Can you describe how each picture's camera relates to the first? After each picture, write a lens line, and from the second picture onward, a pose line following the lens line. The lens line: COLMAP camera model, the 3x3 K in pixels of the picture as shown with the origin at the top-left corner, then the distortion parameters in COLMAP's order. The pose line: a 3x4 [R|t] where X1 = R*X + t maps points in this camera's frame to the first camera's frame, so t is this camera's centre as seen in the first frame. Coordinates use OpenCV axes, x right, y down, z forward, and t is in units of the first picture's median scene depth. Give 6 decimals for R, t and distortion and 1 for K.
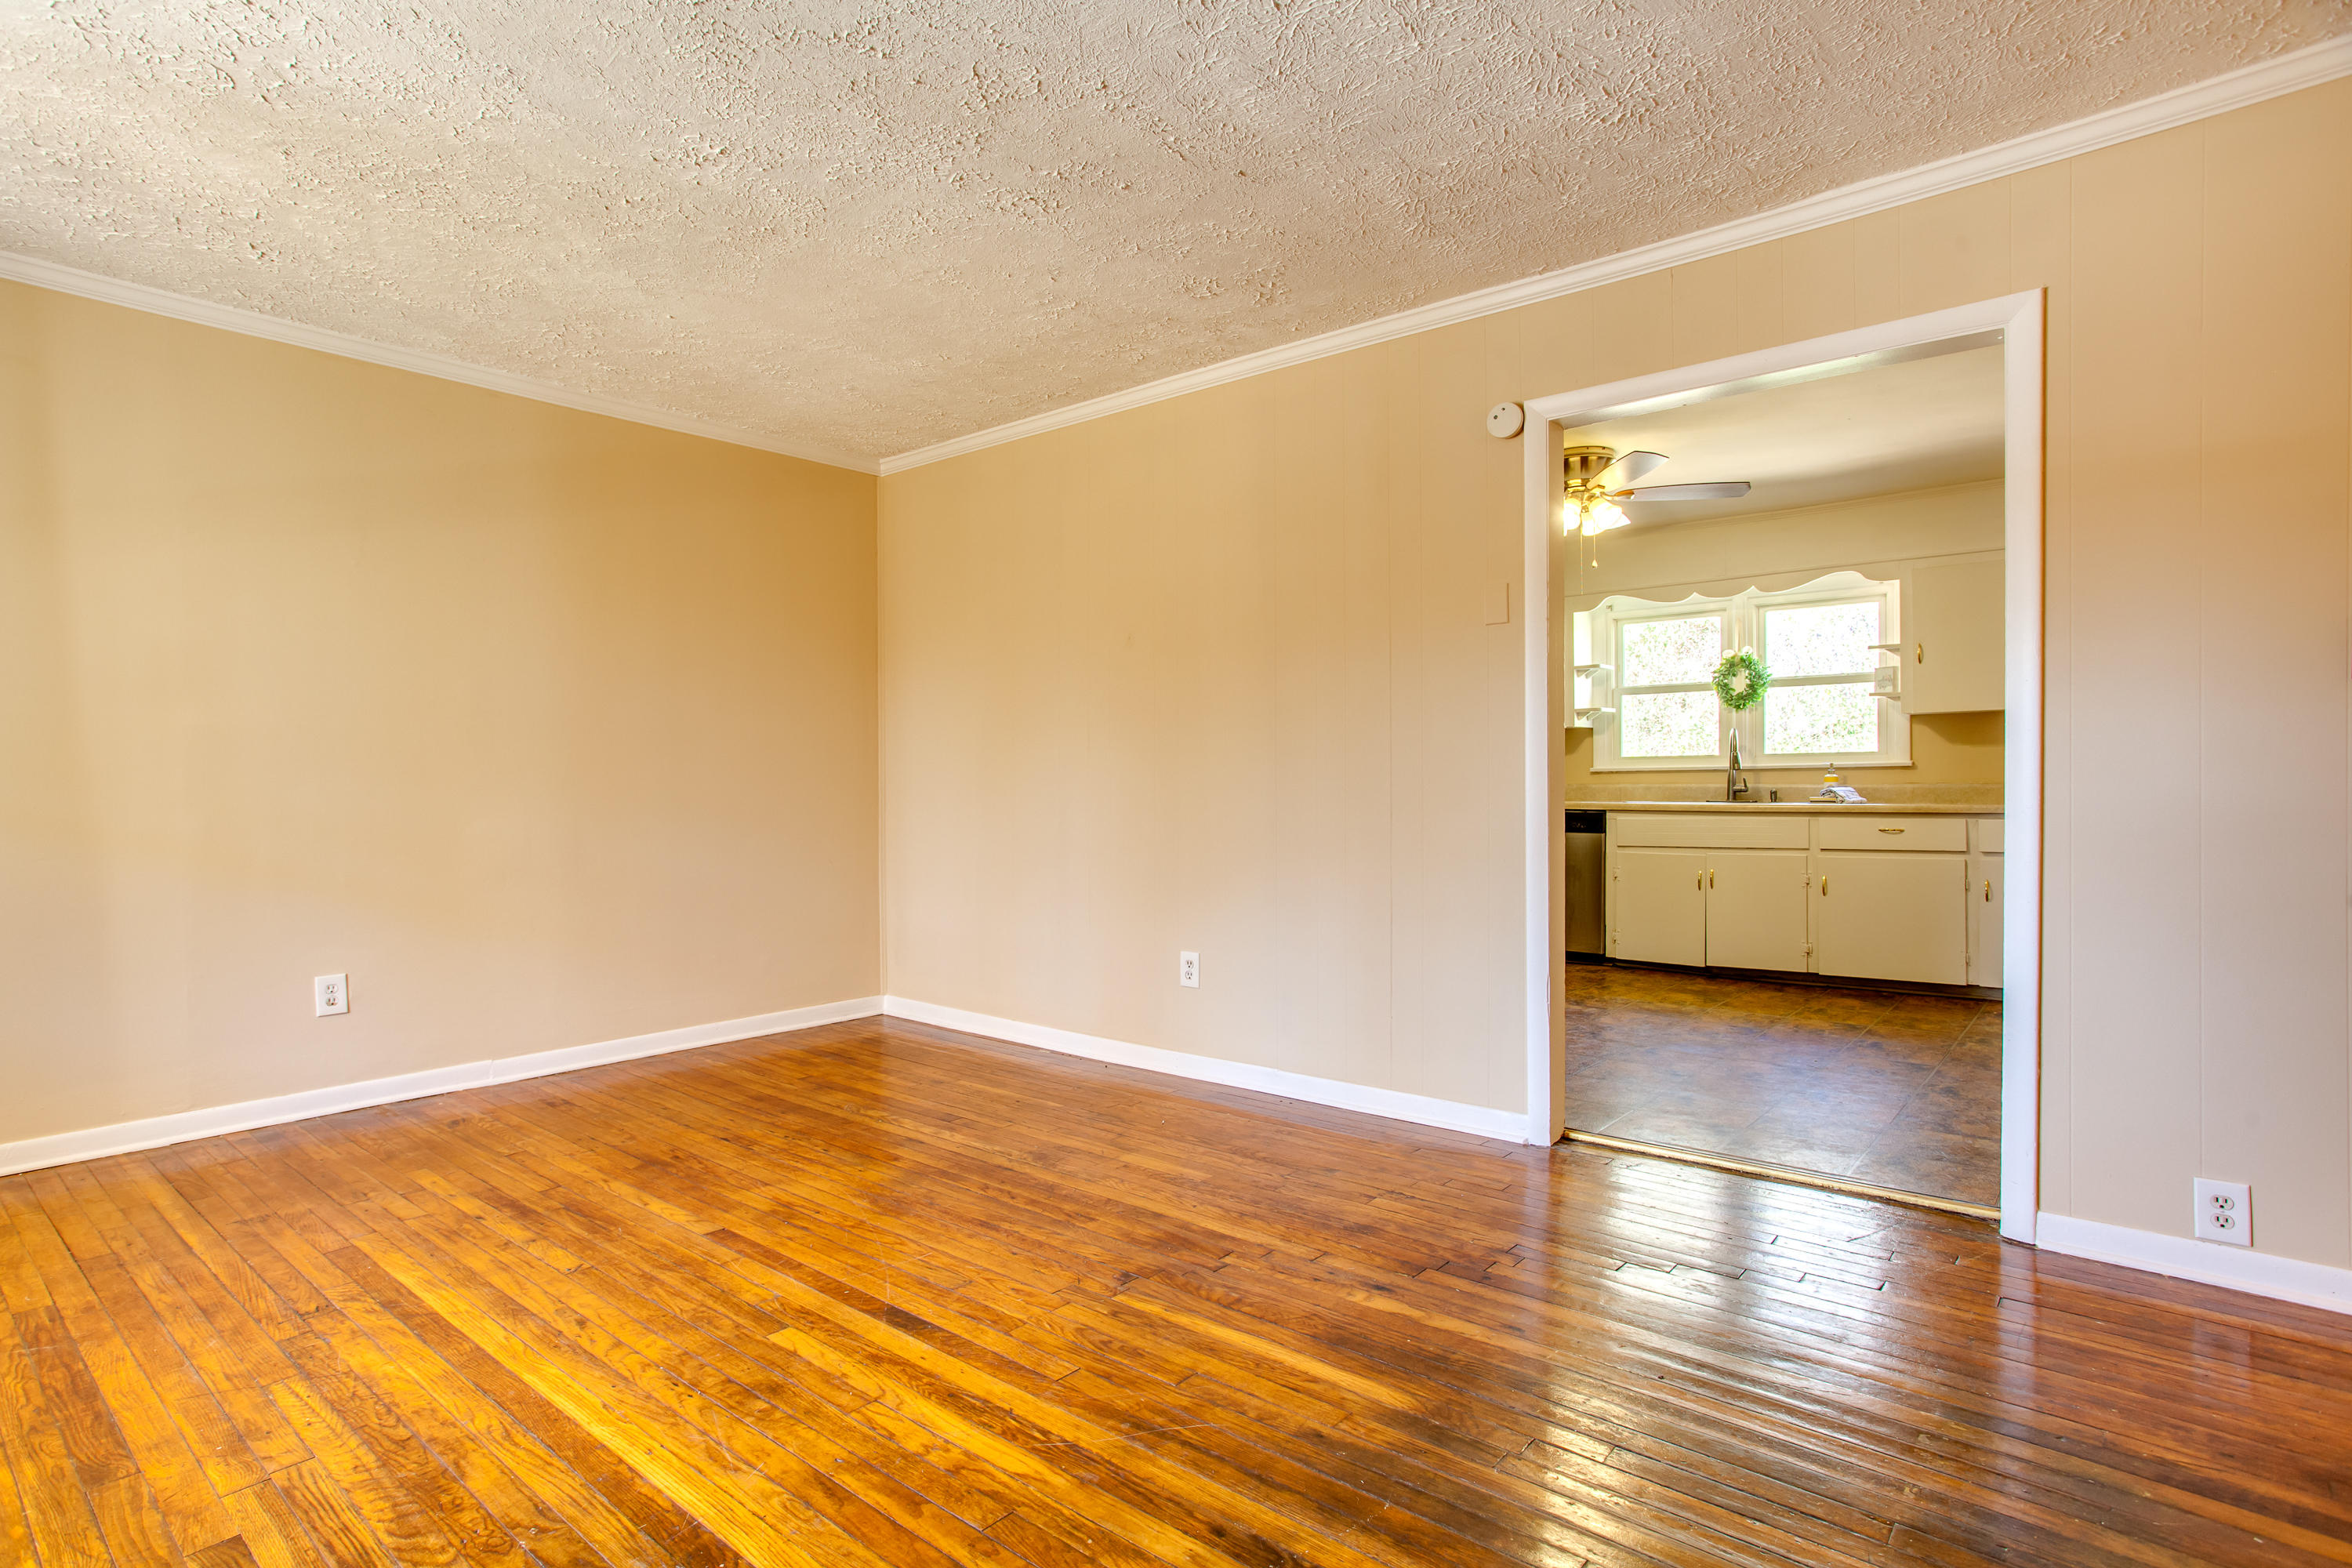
lens RADIAL K [[1145.2, 0, 1186.7], [0, 1145.2, 775.6], [0, 0, 1]] dist [-0.019814, 0.005791]
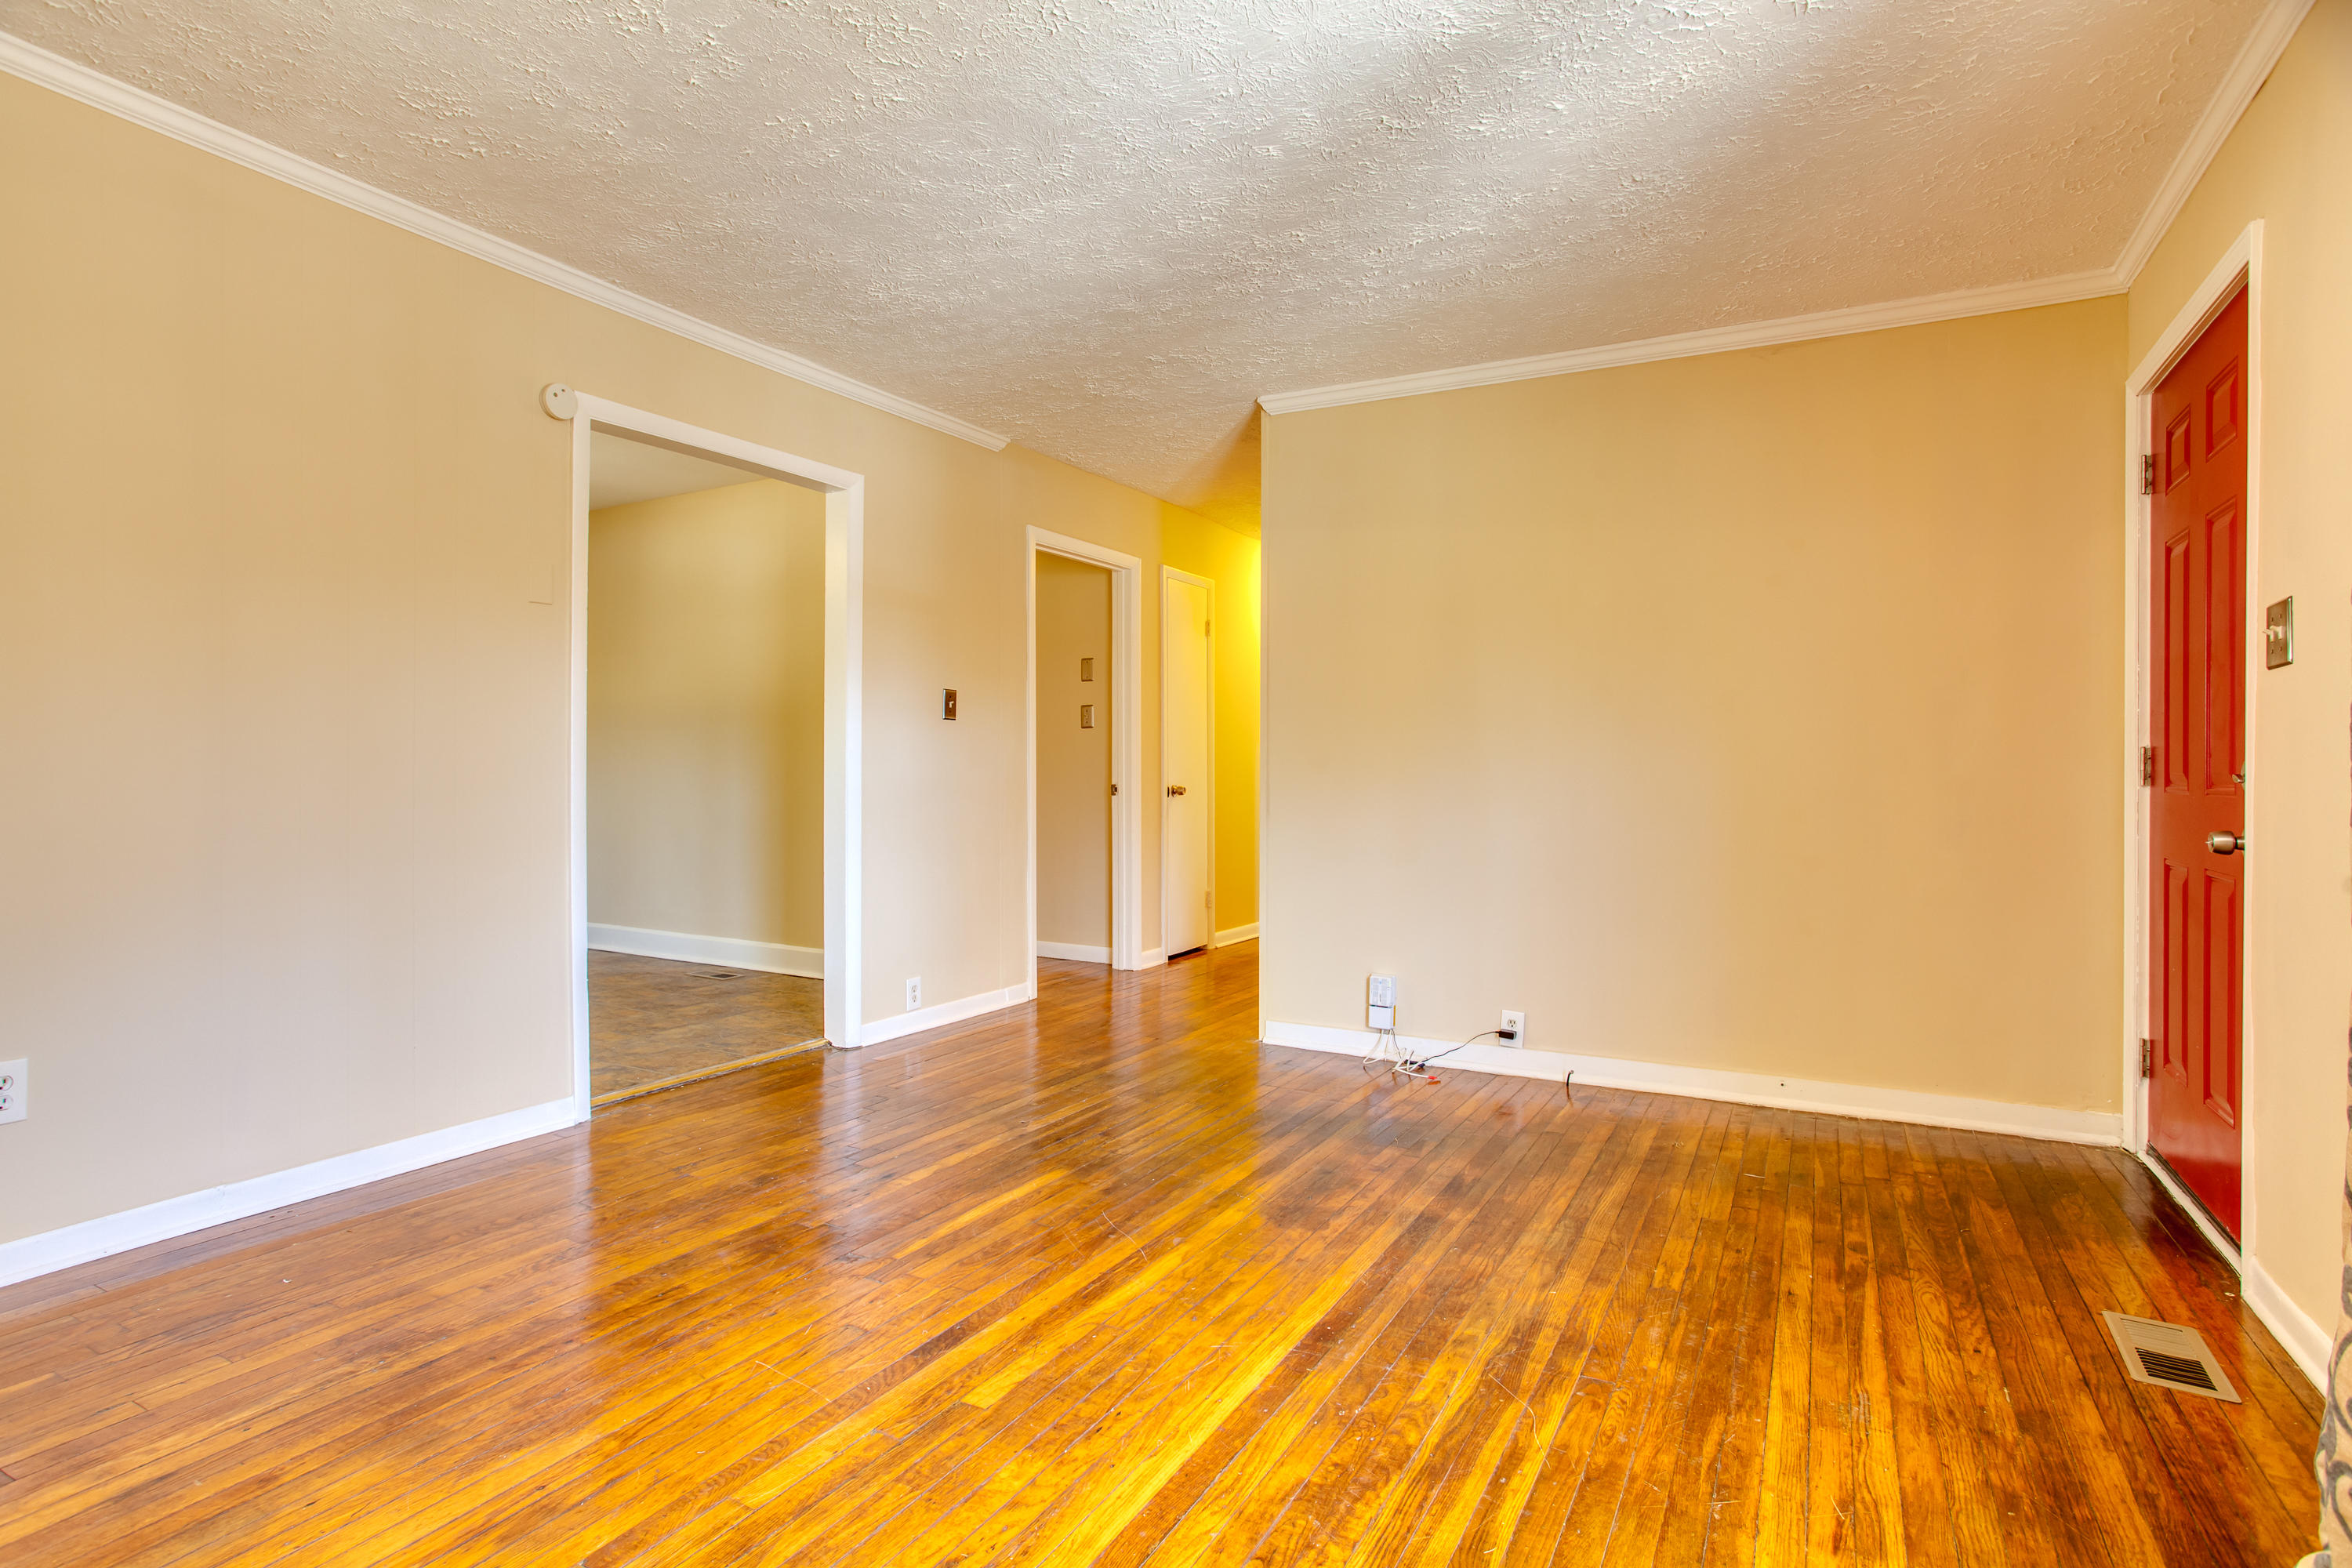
lens RADIAL K [[1145.2, 0, 1185.3], [0, 1145.2, 783.9], [0, 0, 1]] dist [-0.019814, 0.005791]
pose [[-0.165173, -0.010348, 0.986210, -1.210134], [-0.014702, 0.999860, 0.008028, 0.004019], [-0.986155, -0.013174, -0.165302, 0.965579]]
